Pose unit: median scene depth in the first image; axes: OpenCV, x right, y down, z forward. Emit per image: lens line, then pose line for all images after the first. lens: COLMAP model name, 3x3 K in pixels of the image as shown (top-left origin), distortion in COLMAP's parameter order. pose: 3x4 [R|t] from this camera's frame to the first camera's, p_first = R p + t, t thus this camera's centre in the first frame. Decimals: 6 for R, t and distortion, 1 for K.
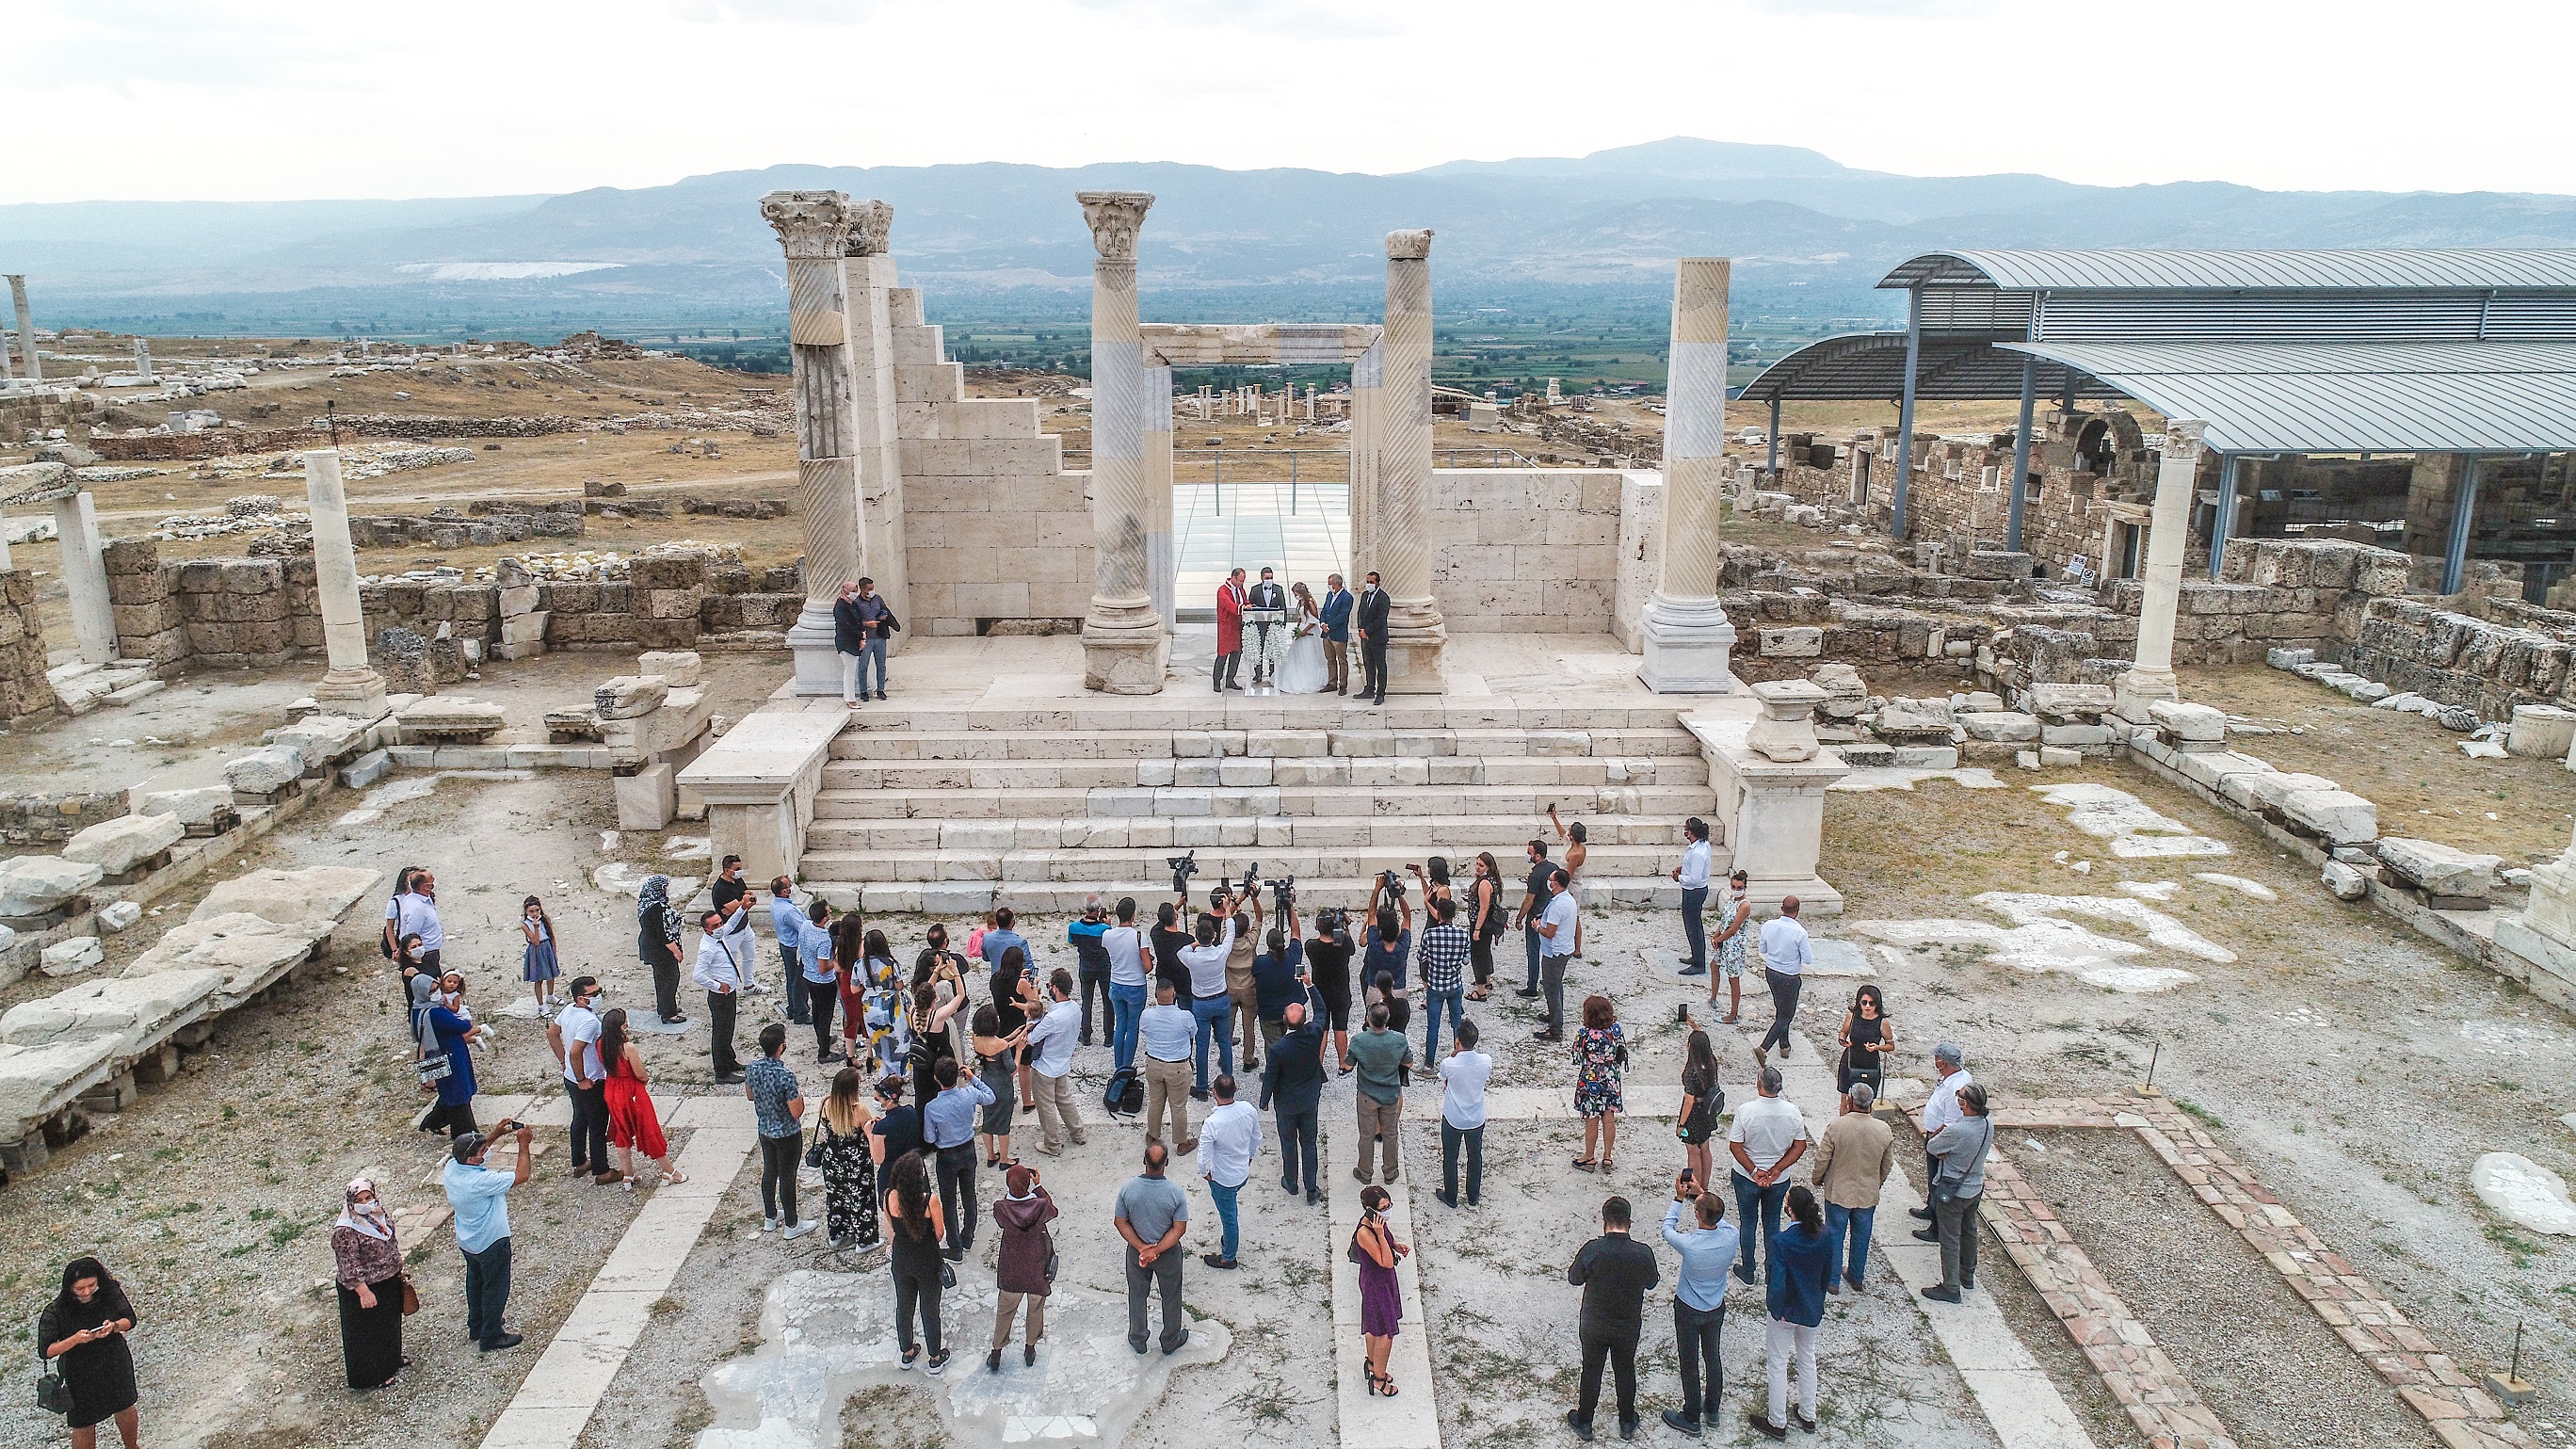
lens RADIAL K [[1728.0, 0, 1288.0], [0, 1728.0, 724.5], [0, 0, 1]] dist [0.006395, 0.001682]
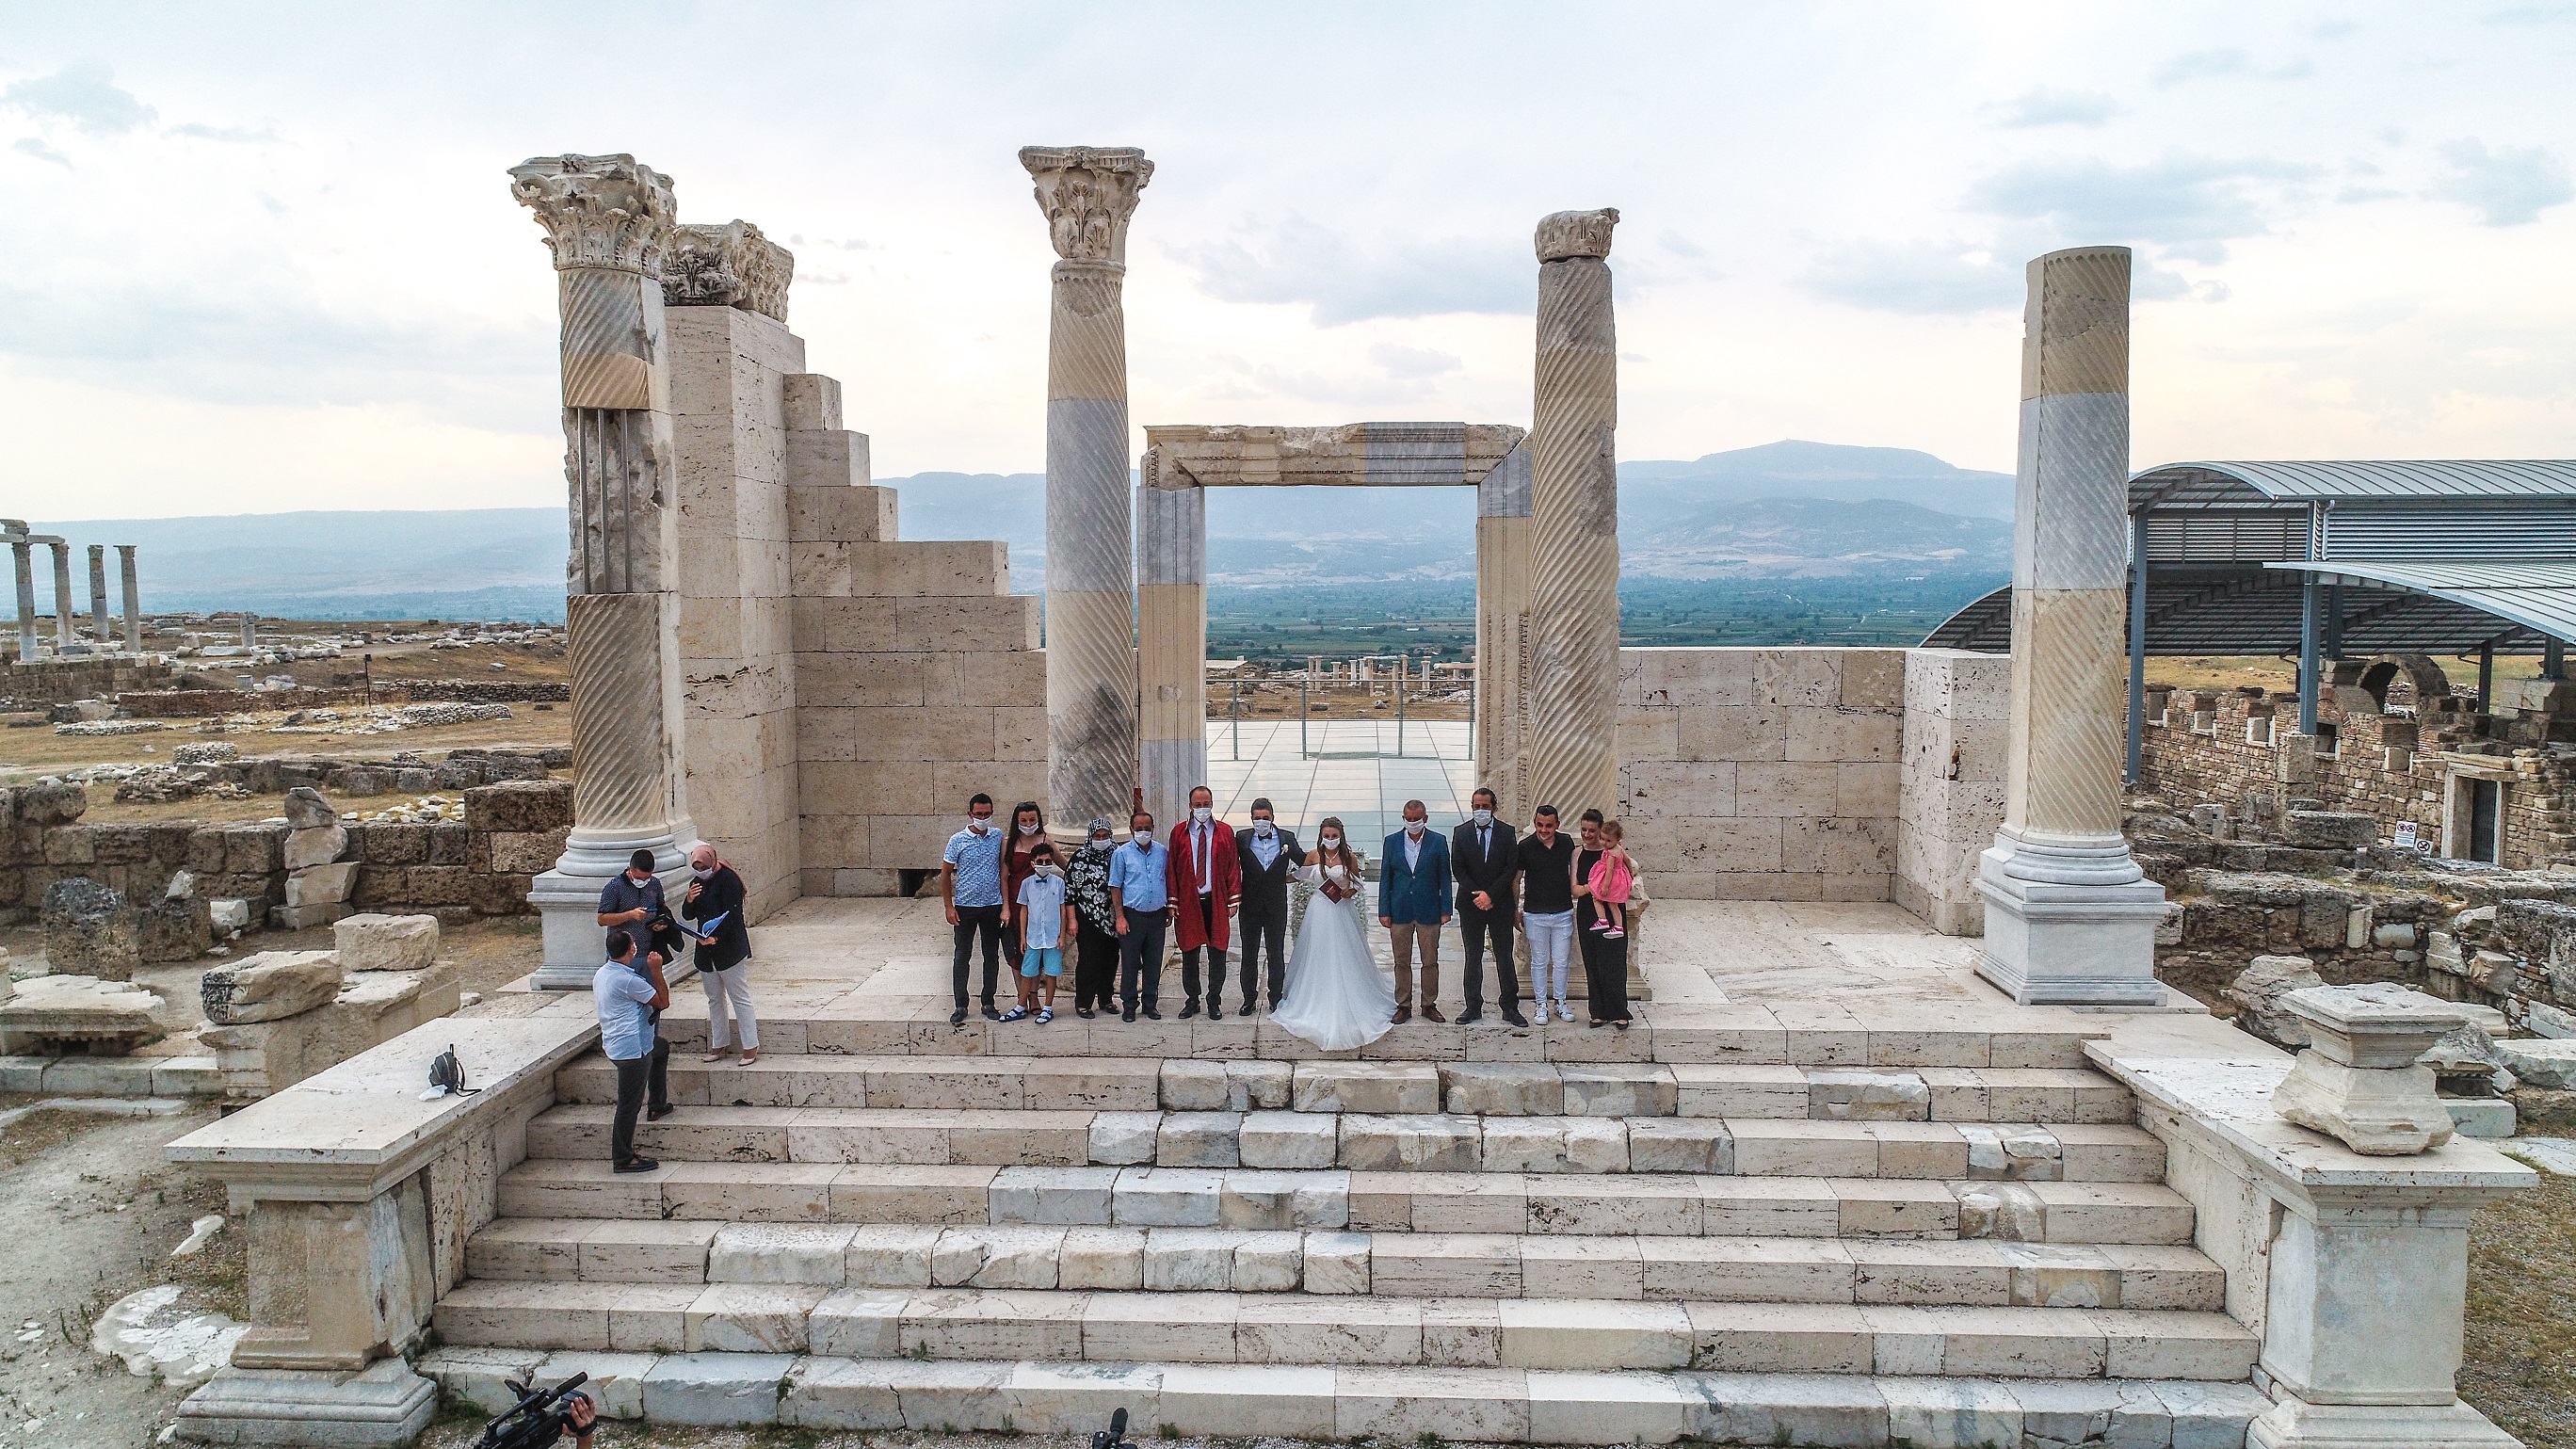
lens RADIAL K [[1729.7, 0, 1288.0], [0, 1729.7, 724.5], [0, 0, 1]] dist [-0.001393, -0.002194]
pose [[0.997679, 0.002689, -0.068034, 0.011609], [-0.013944, 0.986110, -0.165504, -0.011087], [0.066644, 0.166069, 0.983860, 0.417699]]
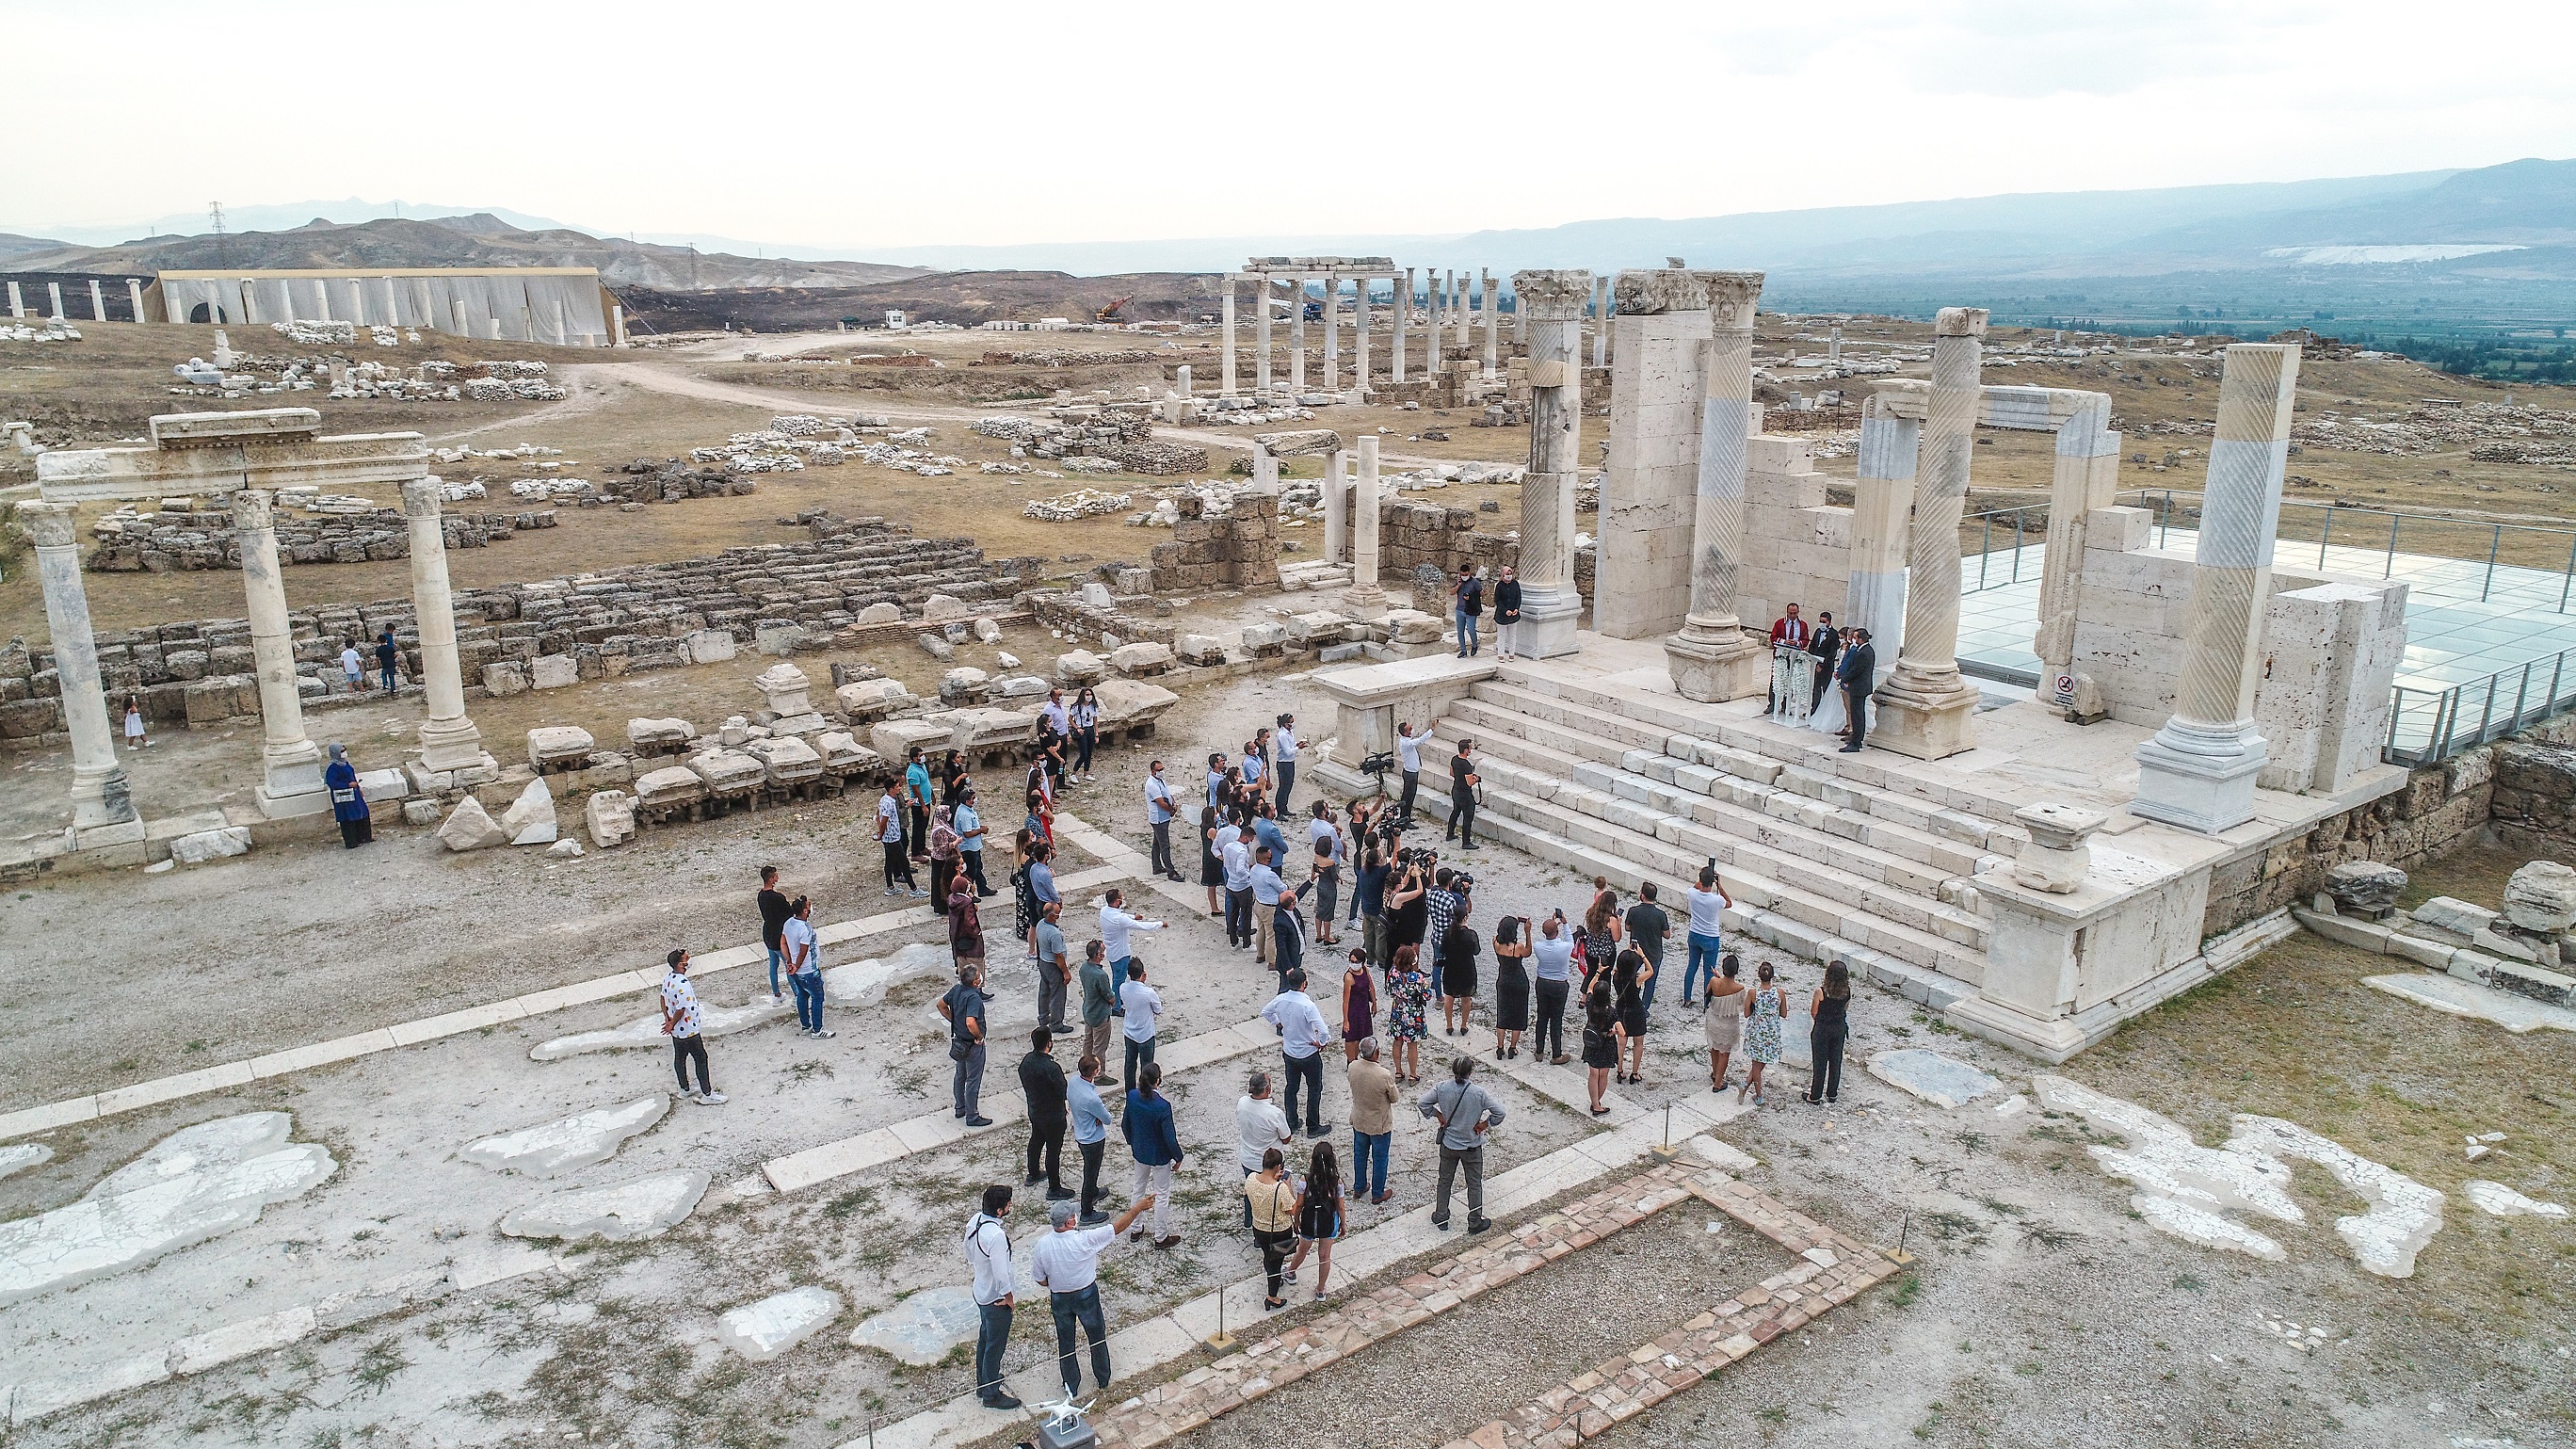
lens RADIAL K [[1729.7, 0, 1288.0], [0, 1729.7, 724.5], [0, 0, 1]] dist [-0.001393, -0.002194]
pose [[0.571112, 0.211237, -0.793228, 0.681089], [-0.203887, 0.972544, 0.112193, -0.076287], [0.795149, 0.097654, 0.598500, 0.090620]]
